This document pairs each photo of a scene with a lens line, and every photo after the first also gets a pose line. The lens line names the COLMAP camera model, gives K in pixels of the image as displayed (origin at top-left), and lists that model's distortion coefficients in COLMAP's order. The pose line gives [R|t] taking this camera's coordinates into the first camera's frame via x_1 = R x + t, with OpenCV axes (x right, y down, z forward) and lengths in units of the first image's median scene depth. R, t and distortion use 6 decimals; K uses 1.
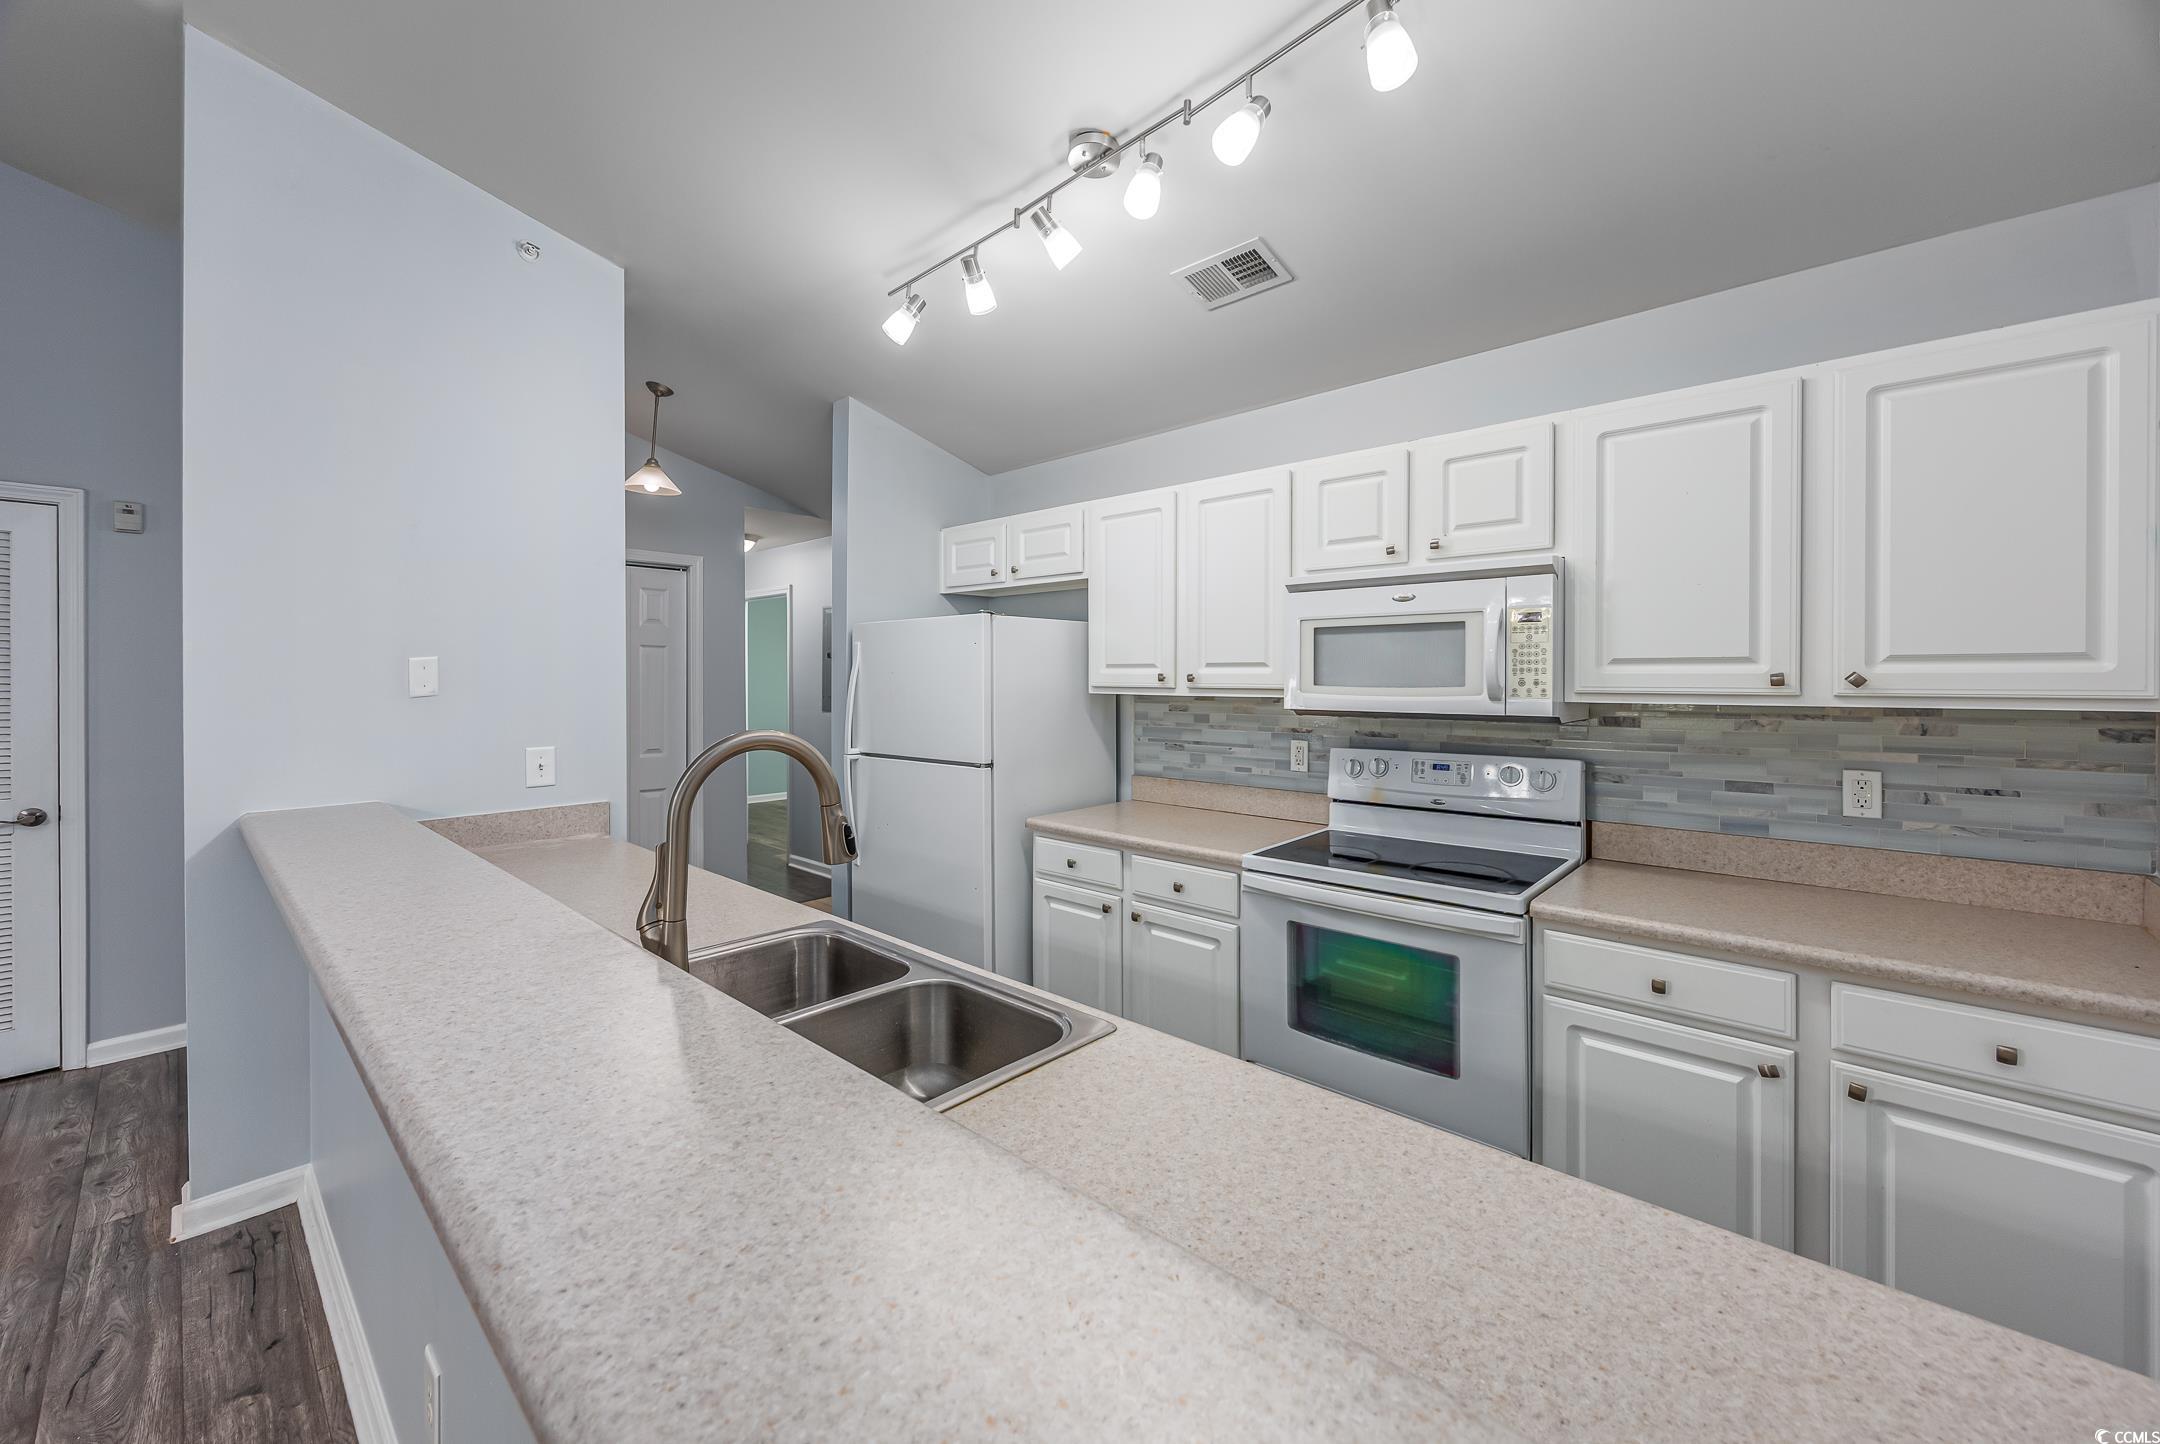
lens RADIAL K [[895.5, 0, 1077.5], [0, 895.5, 697.8], [0, 0, 1]] dist [-0.001504, -0.000361]
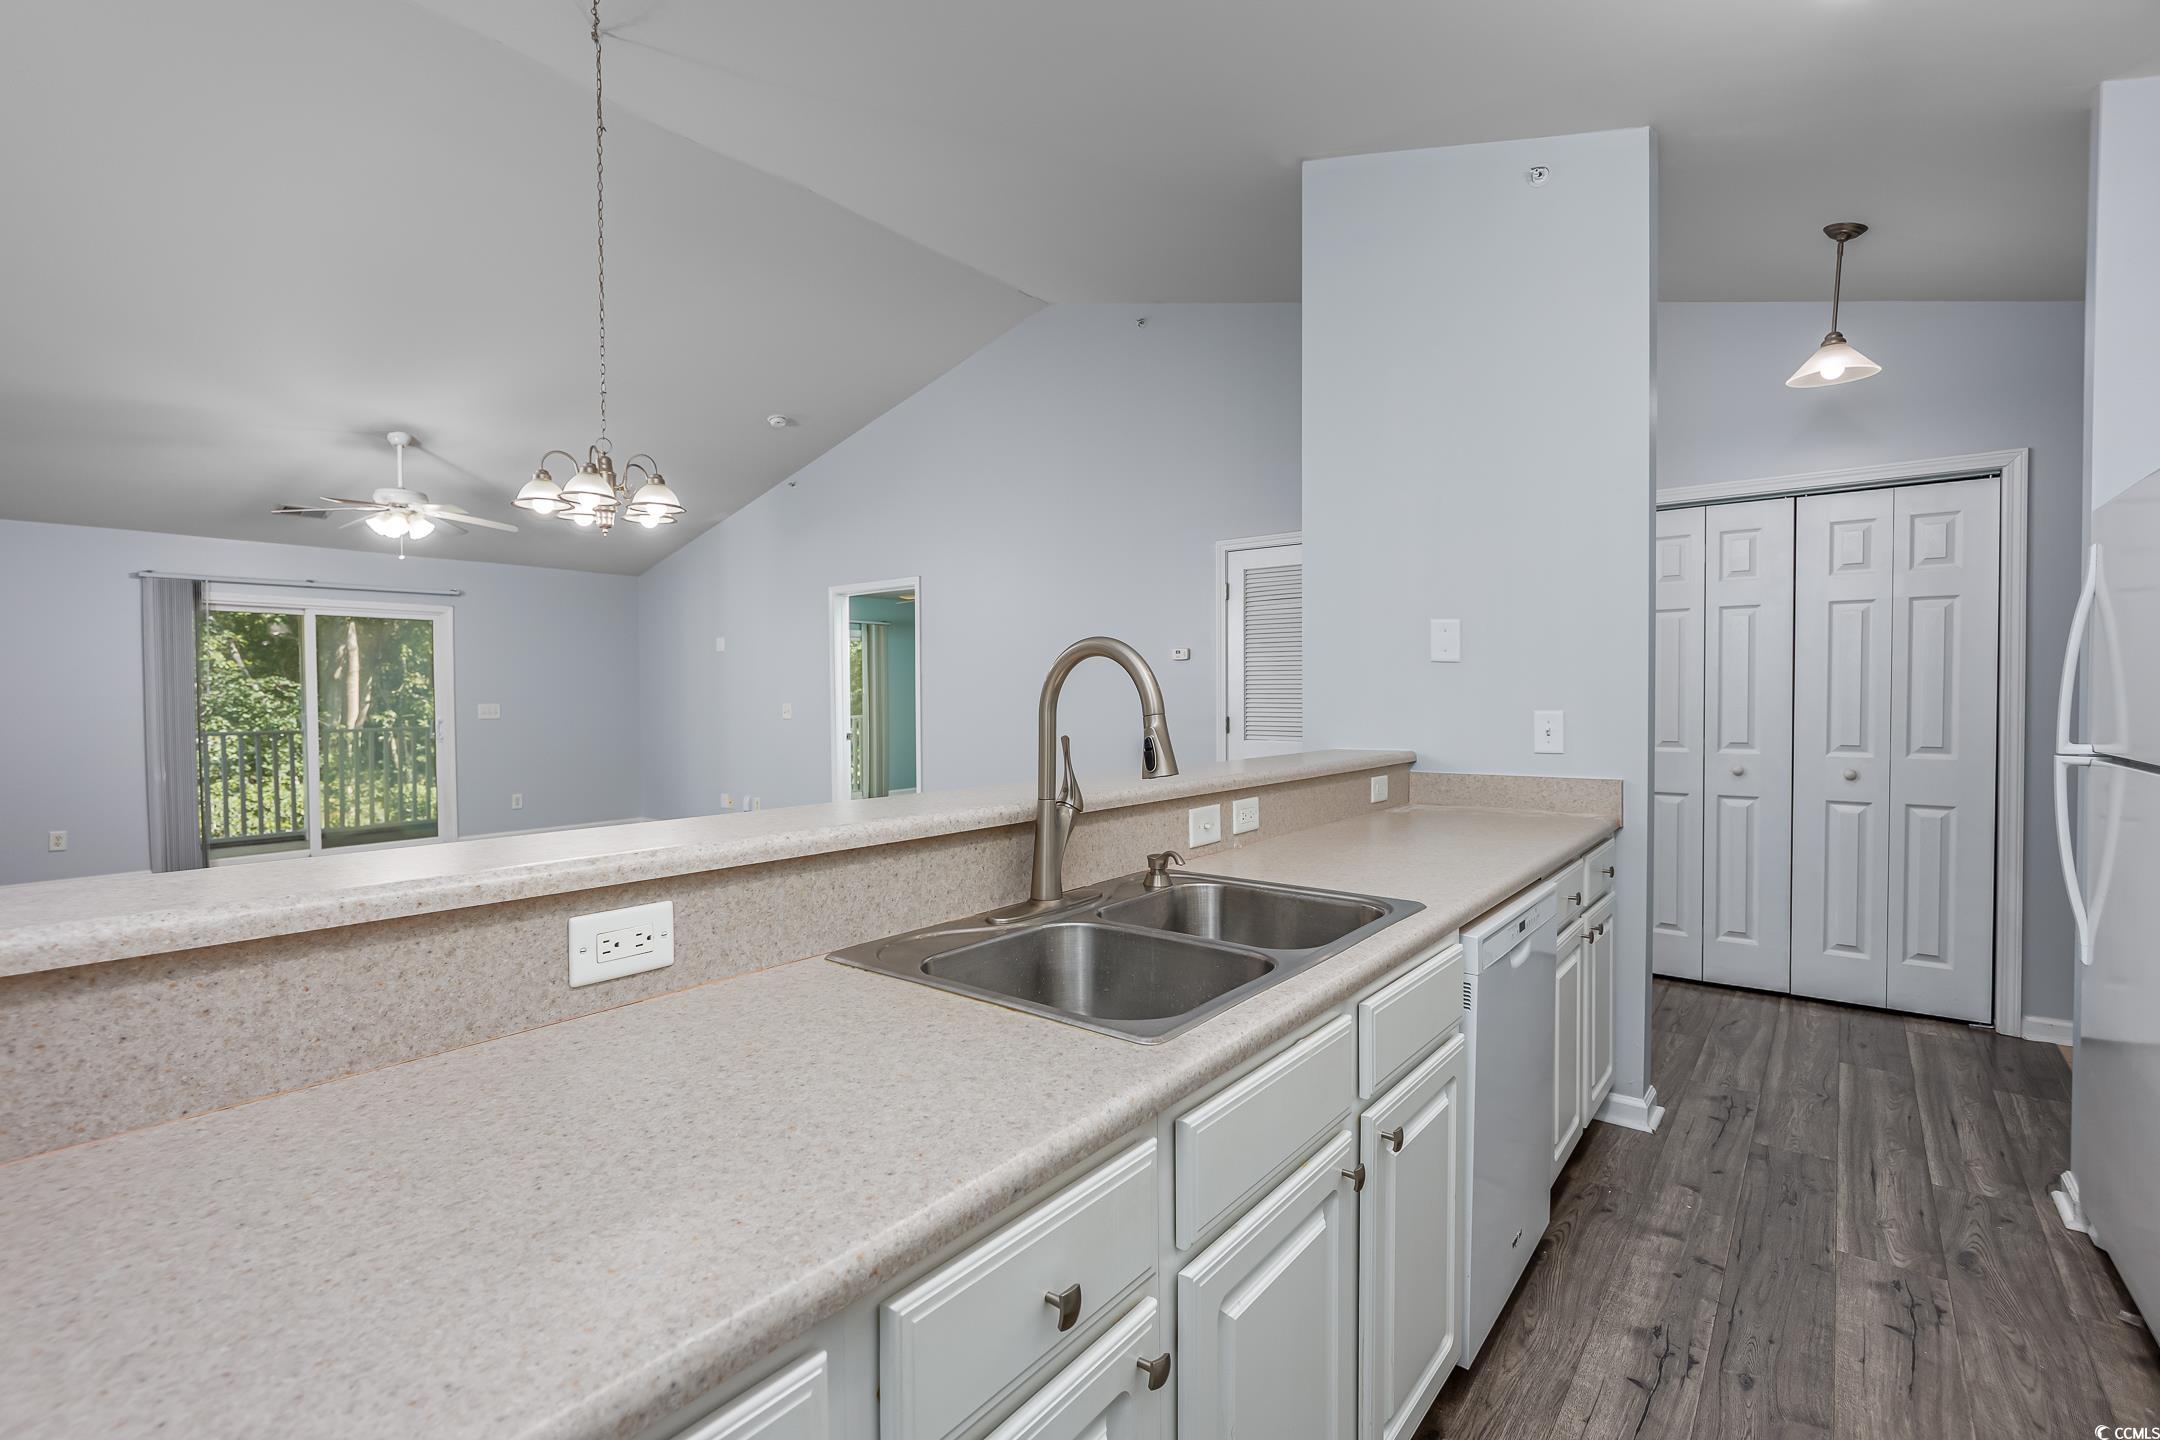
lens RADIAL K [[1041.4, 0, 1080.0], [0, 1041.4, 720.0], [0, 0, 1]] dist [-0.017031, 0.000885]
pose [[0.011434, 0.012712, -0.999854, 0.480783], [-0.027824, 0.999536, 0.012390, 0.069289], [0.999547, 0.027679, 0.011782, 0.547307]]
